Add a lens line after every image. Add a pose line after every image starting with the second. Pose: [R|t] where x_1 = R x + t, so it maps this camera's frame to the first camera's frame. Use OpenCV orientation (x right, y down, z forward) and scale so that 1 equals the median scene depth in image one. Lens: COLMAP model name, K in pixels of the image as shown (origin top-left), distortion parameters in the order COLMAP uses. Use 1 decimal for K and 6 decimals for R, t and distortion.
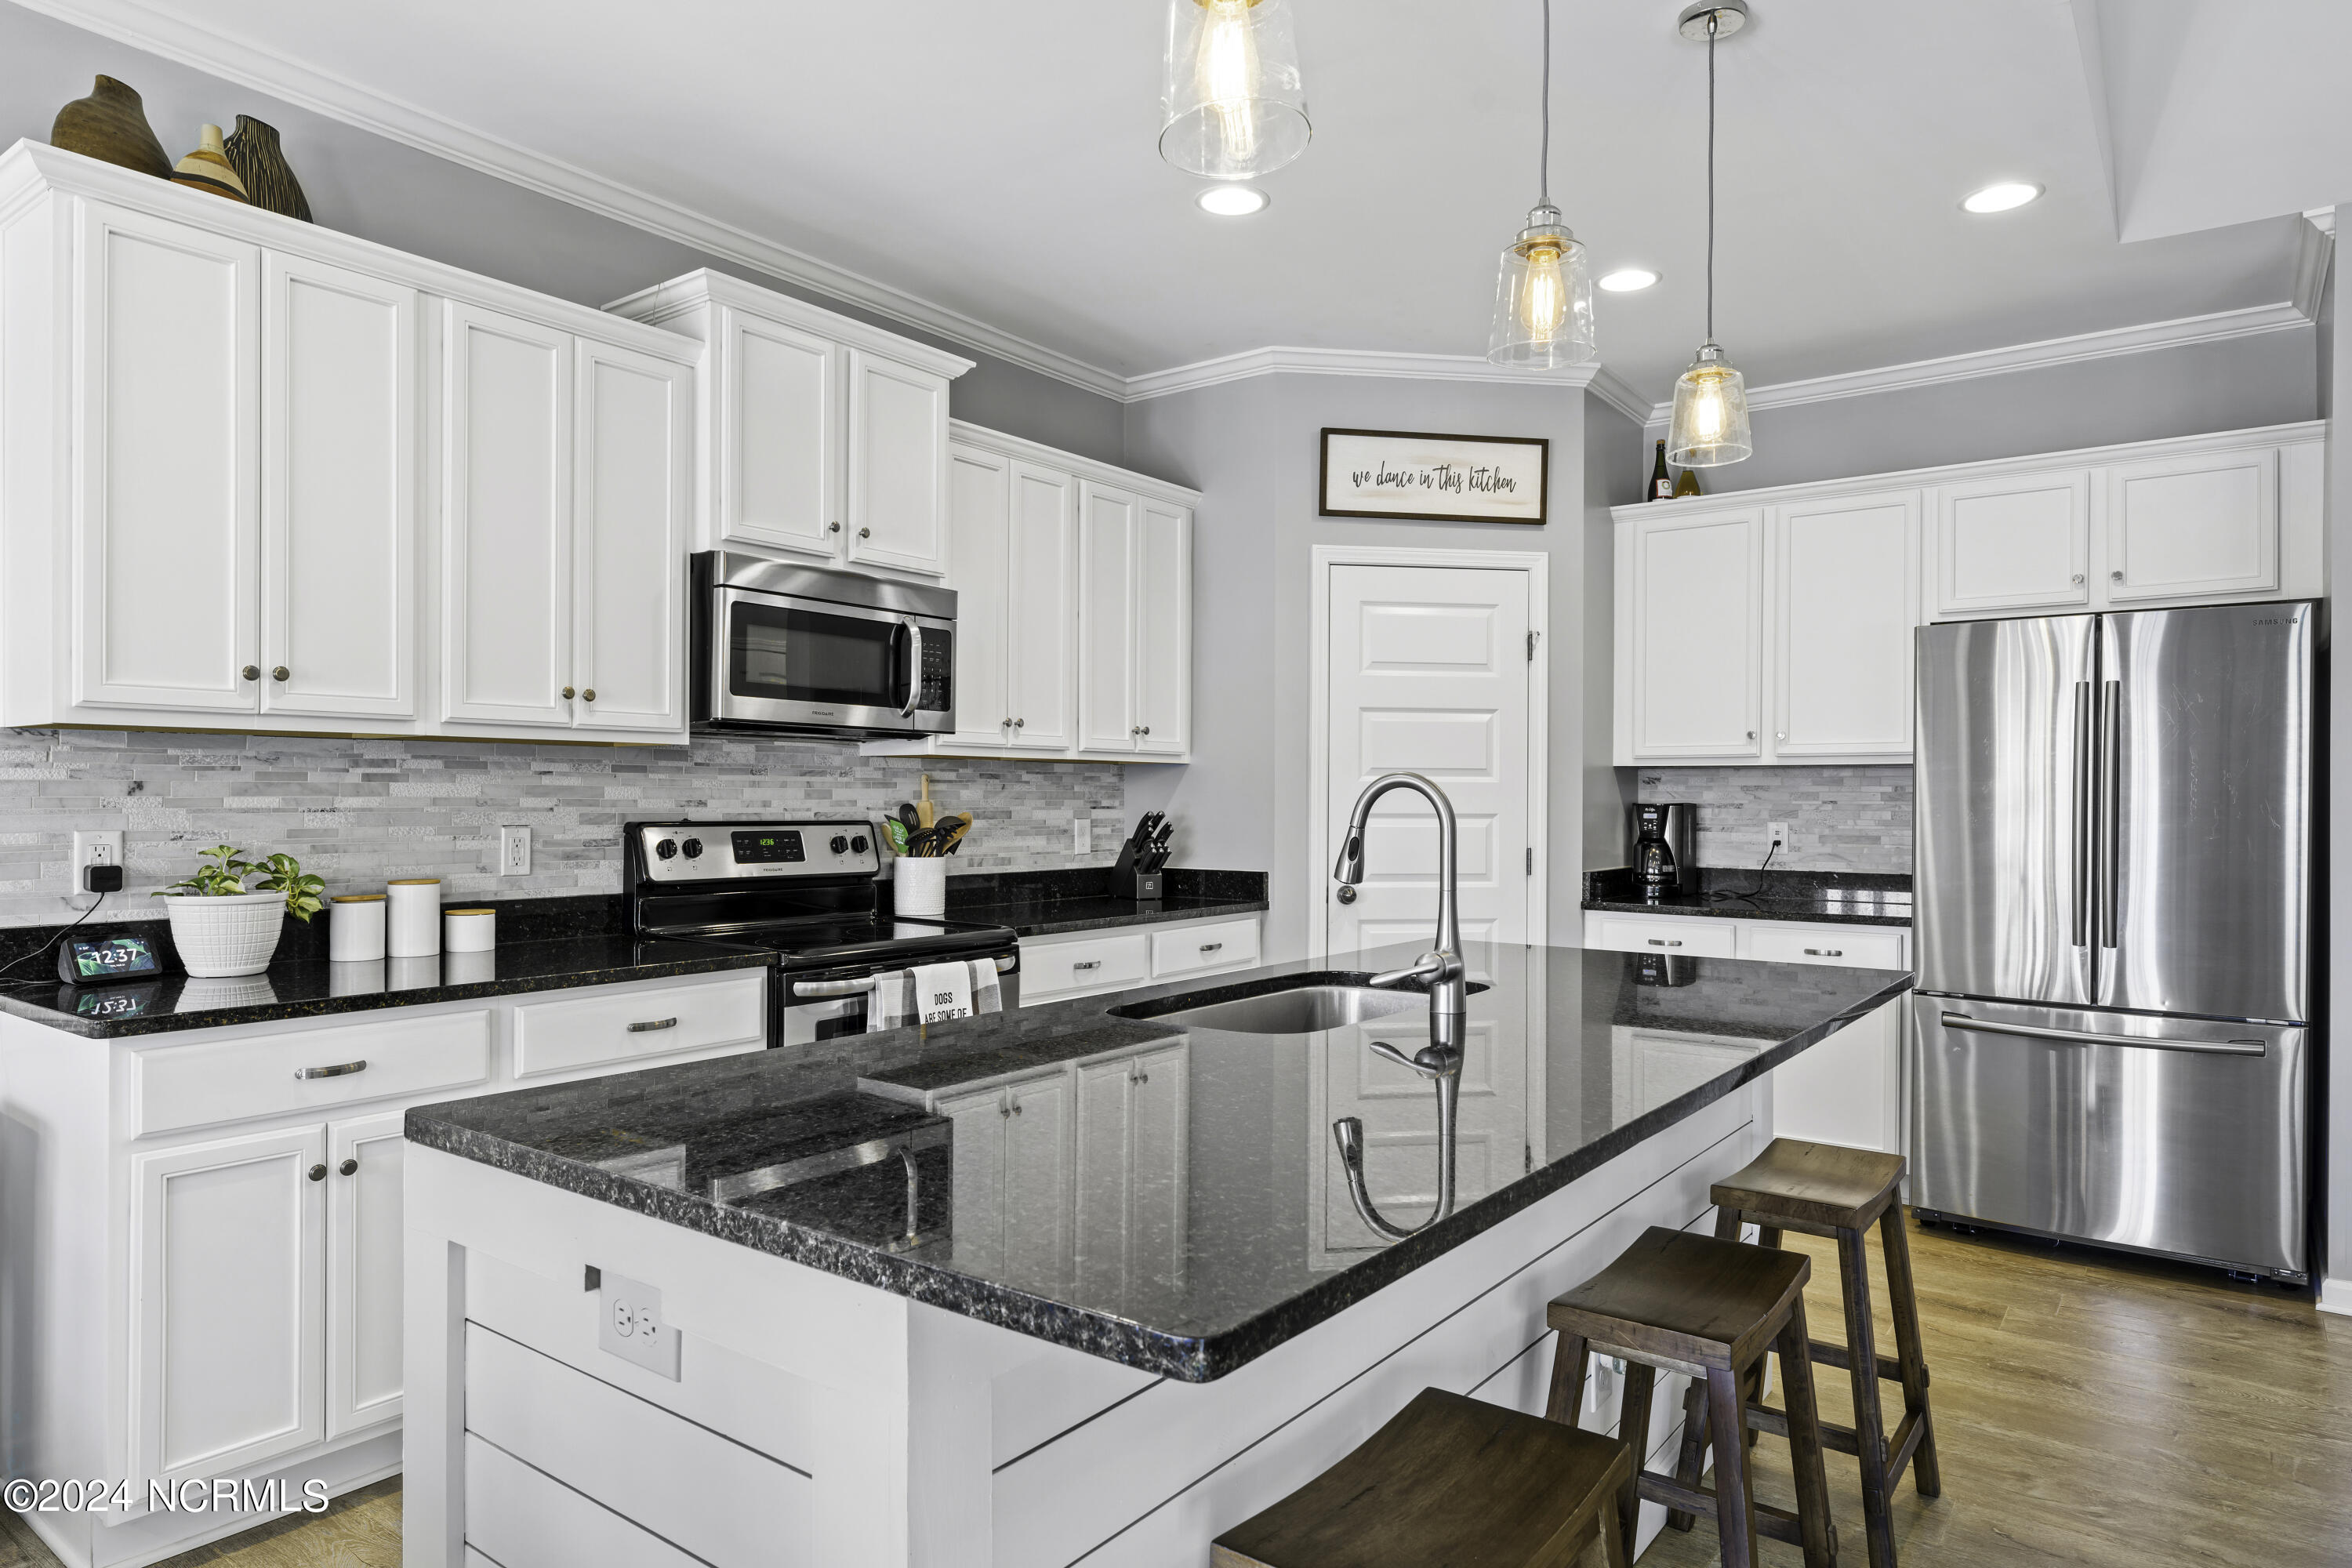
lens RADIAL K [[1393.8, 0, 1171.3], [0, 1393.8, 798.8], [0, 0, 1]] dist [-0.002679, 0.003198]
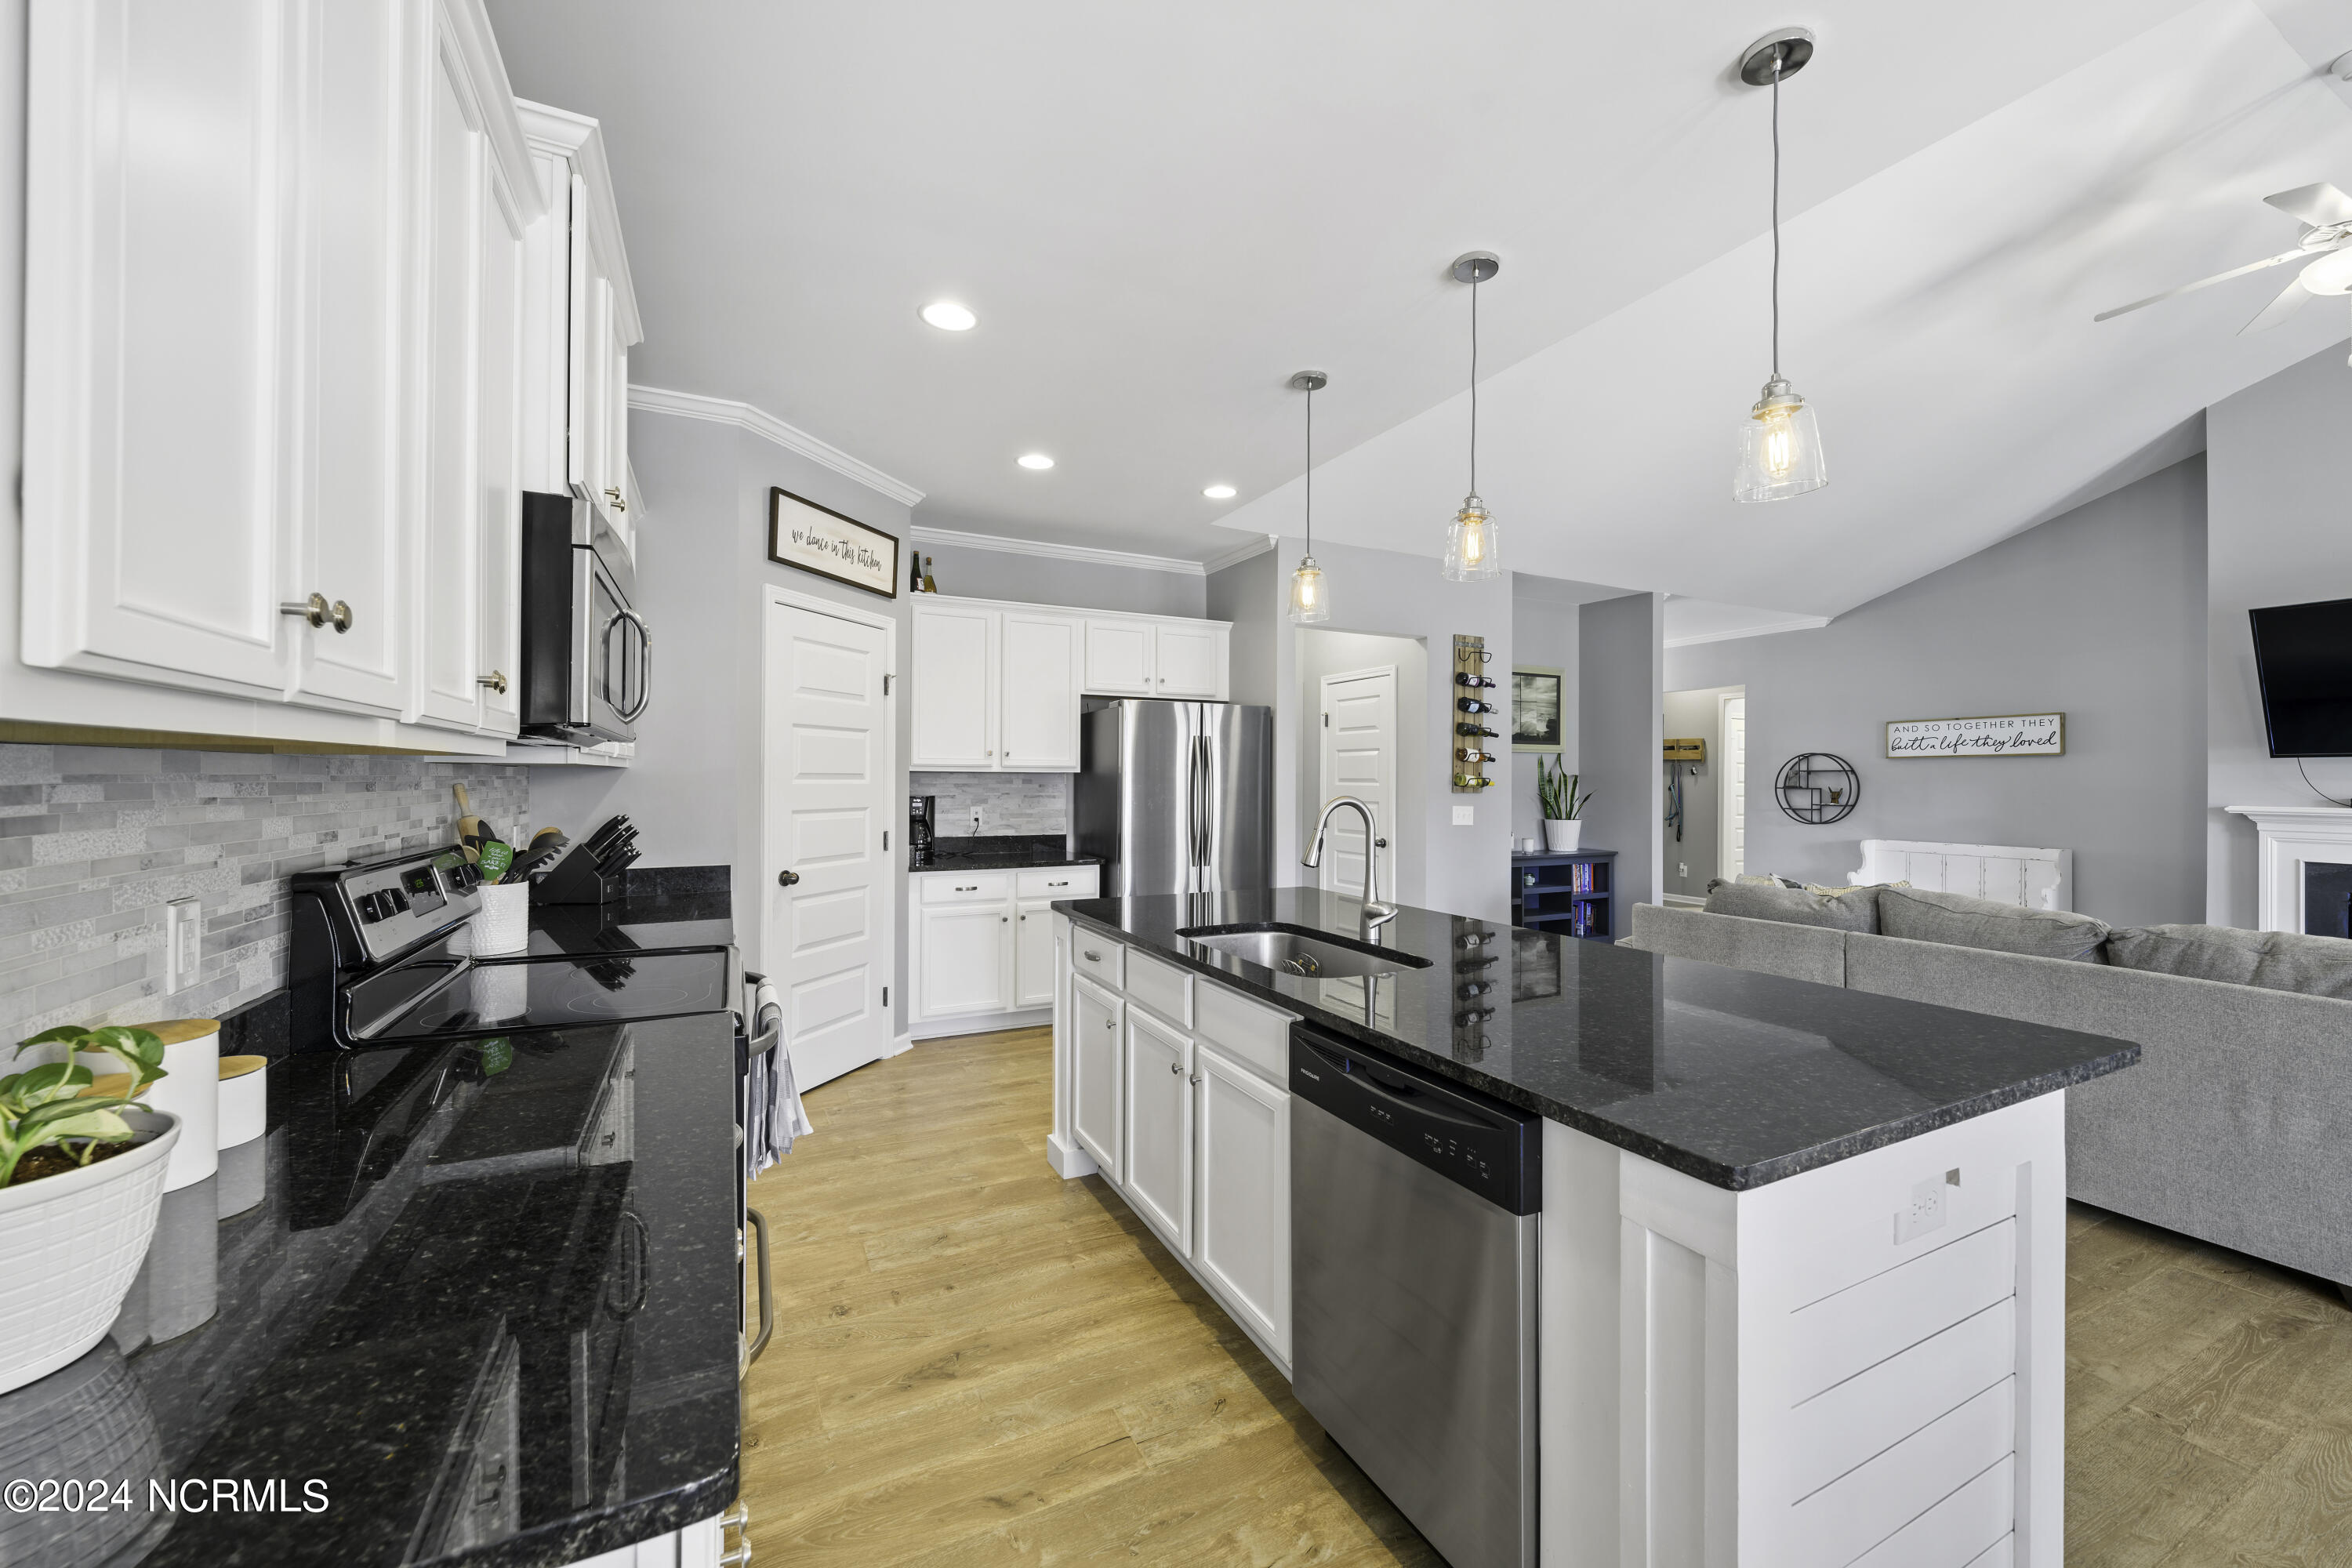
lens RADIAL K [[917.9, 0, 1187.4], [0, 917.9, 777.9], [0, 0, 1]] dist [-0.003002, -0.000446]
pose [[0.443268, -0.001916, 0.896387, -0.540233], [-0.002267, 0.999992, 0.003258, -0.026805], [-0.896386, -0.003477, 0.443260, 0.422888]]
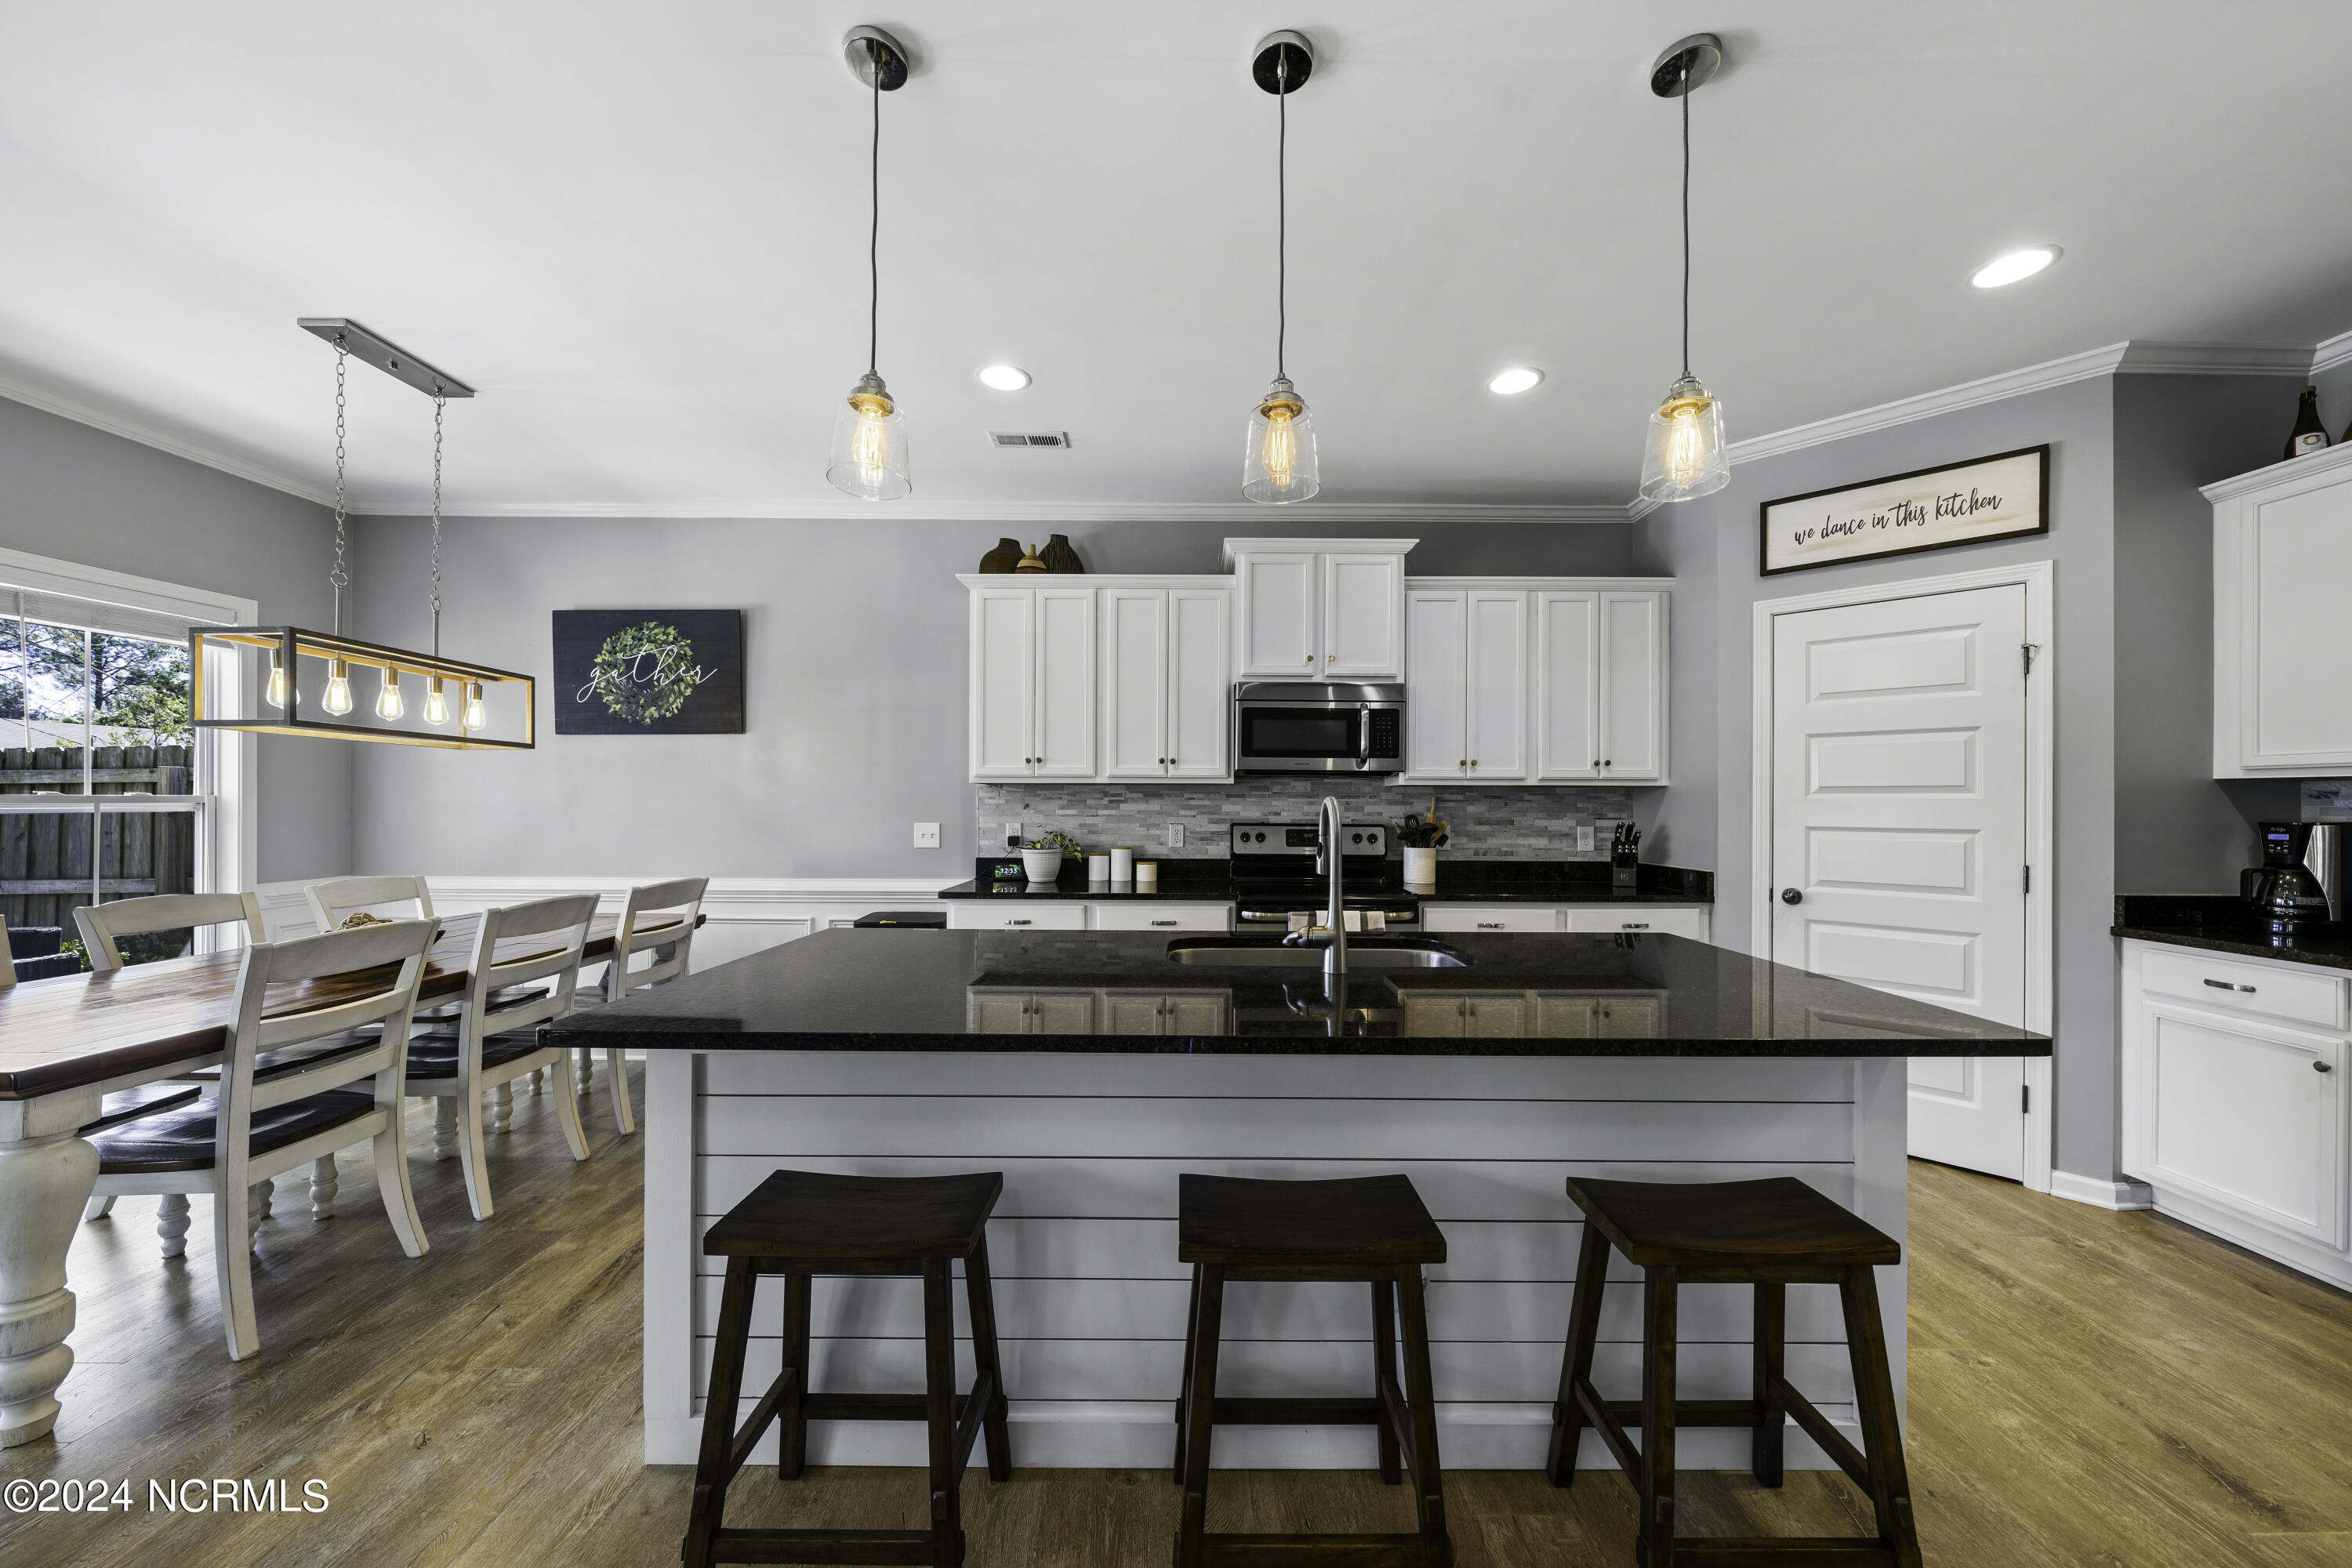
lens RADIAL K [[799.4, 0, 1190.6], [0, 799.4, 801.3], [0, 0, 1]] dist [-0.003810, 0.000893]
pose [[0.604900, -0.004232, -0.796290, 0.443287], [-0.003003, 0.999967, -0.007596, -0.004805], [0.796295, 0.006986, 0.604868, 0.246513]]
